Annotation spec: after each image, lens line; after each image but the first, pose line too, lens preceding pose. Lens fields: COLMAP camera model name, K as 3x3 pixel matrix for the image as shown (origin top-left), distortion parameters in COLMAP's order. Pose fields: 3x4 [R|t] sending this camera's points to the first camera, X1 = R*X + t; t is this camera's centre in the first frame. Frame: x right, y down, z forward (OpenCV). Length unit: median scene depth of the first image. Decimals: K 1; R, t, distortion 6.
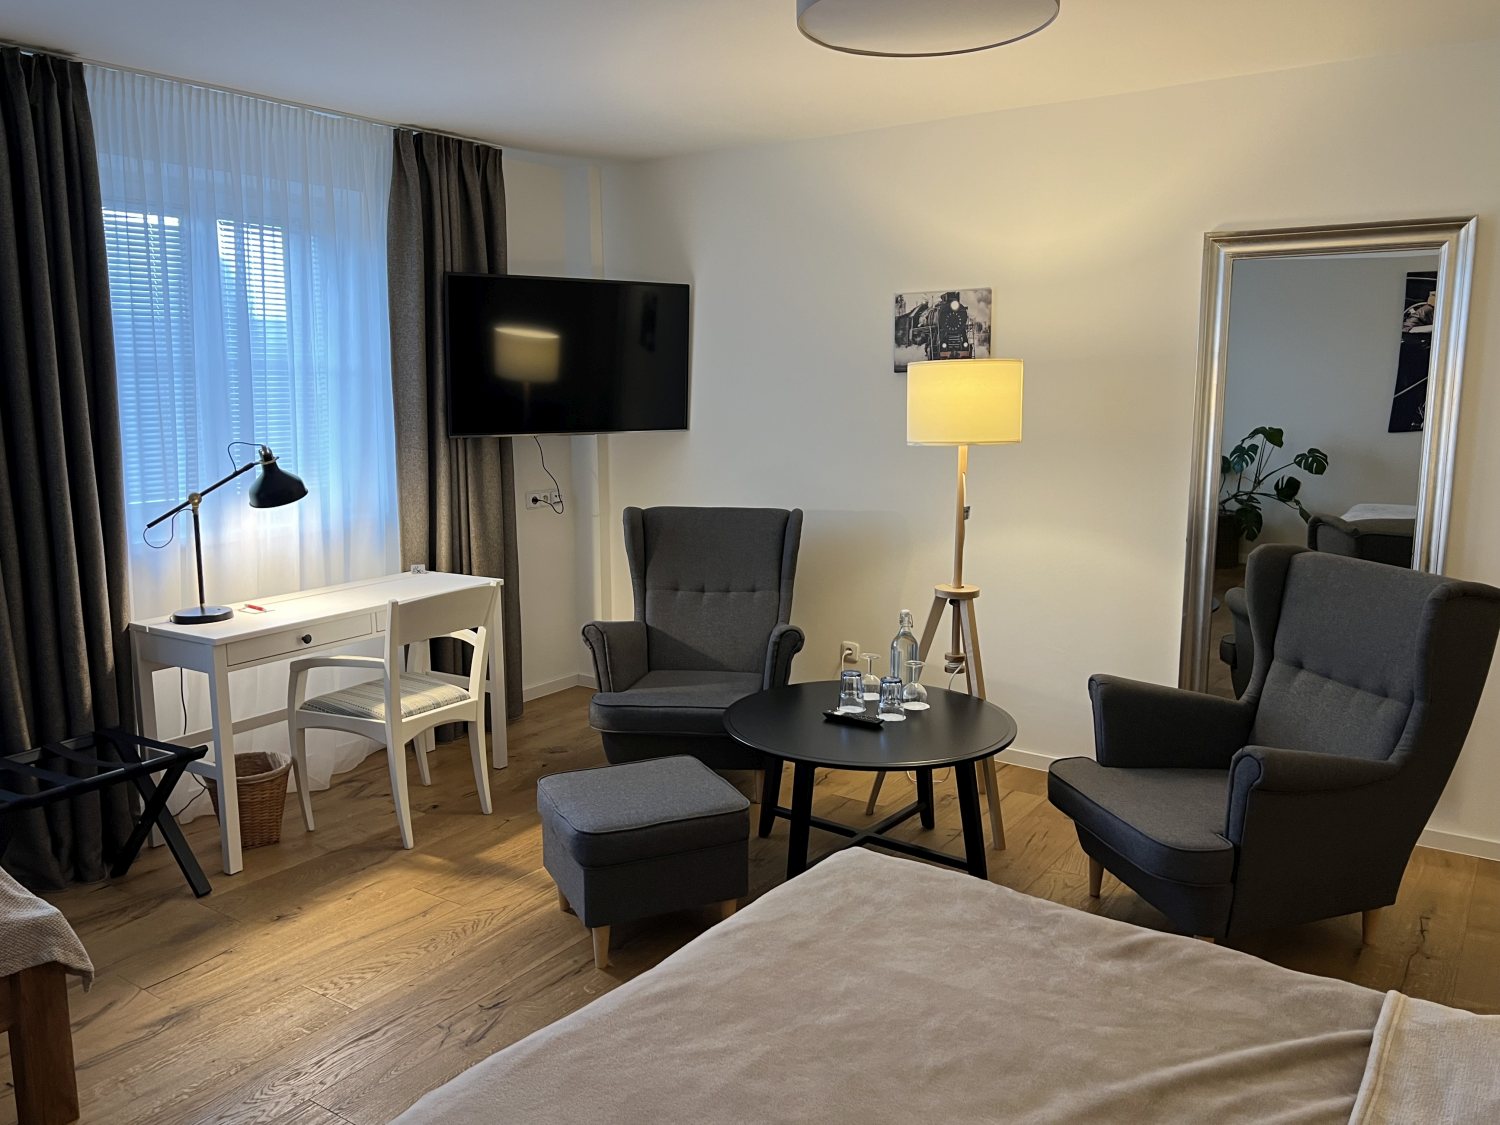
lens RADIAL K [[1175.5, 0, 753.6], [0, 1175.5, 566.6], [0, 0, 1]] dist [0.055560, -0.025238]
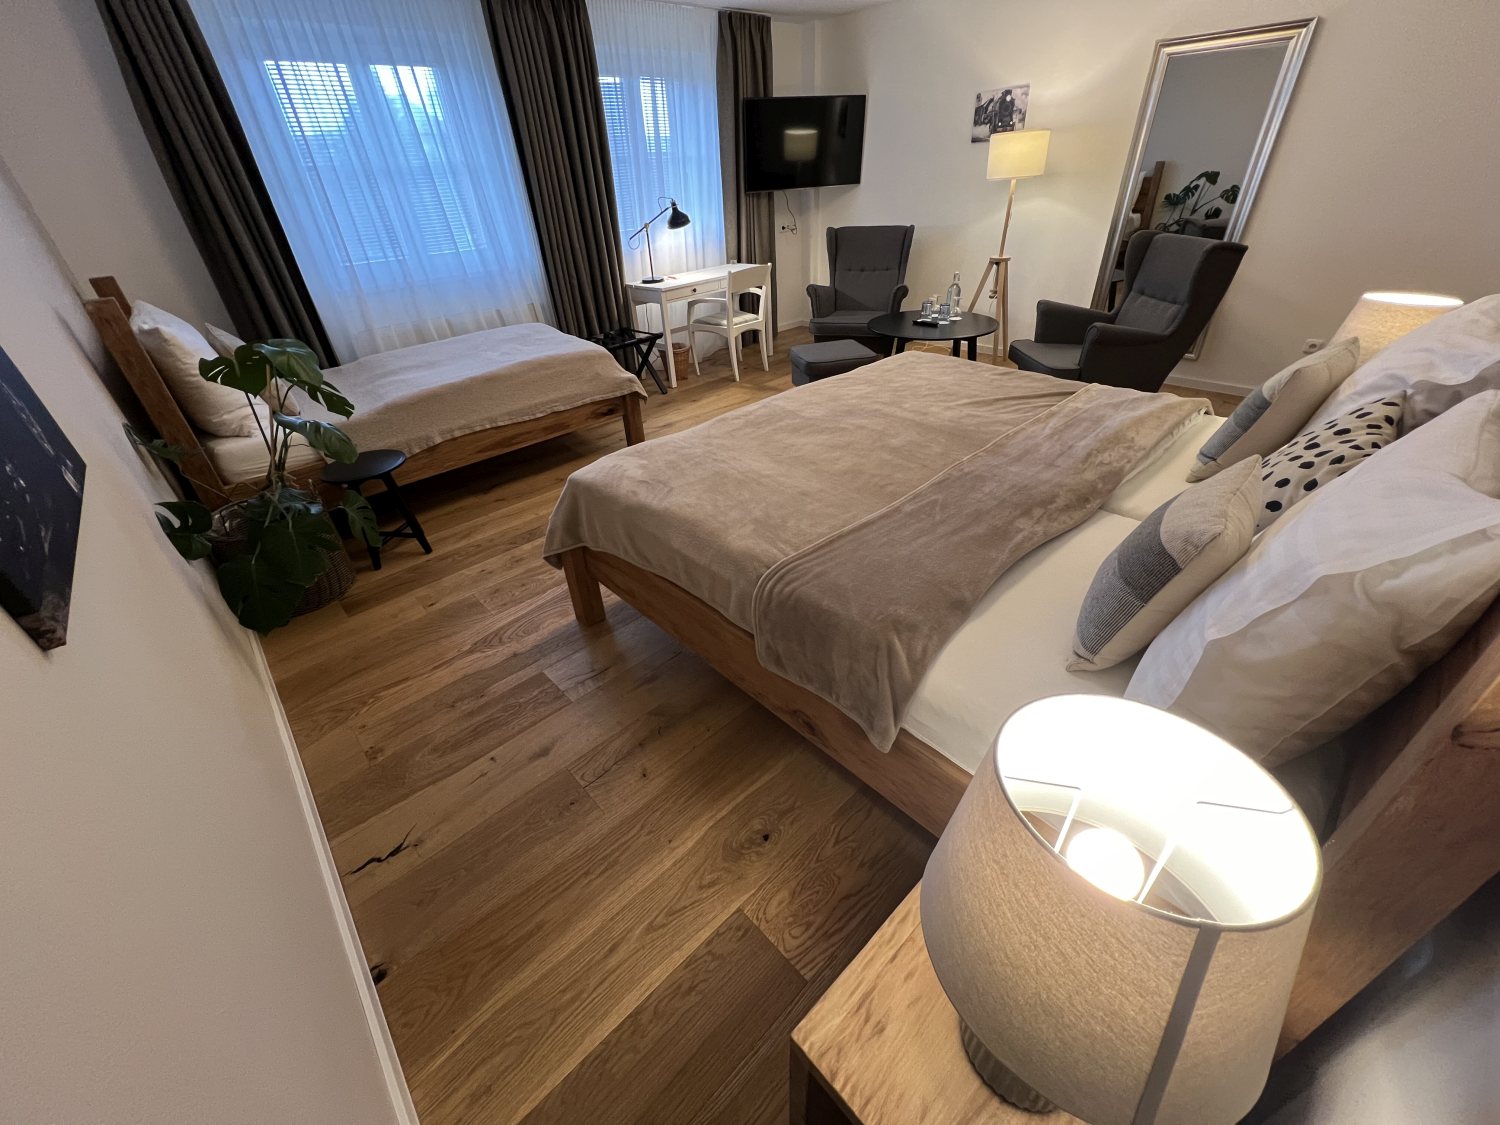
lens RADIAL K [[597.1, 0, 751.2], [0, 597.1, 560.2], [0, 0, 1]] dist [-0.003751, 0.000691]
pose [[0.977094, 0.075483, -0.198969, 0.016622], [0.014006, 0.910141, 0.414062, 0.055302], [0.212345, -0.407364, 0.888237, -0.253030]]
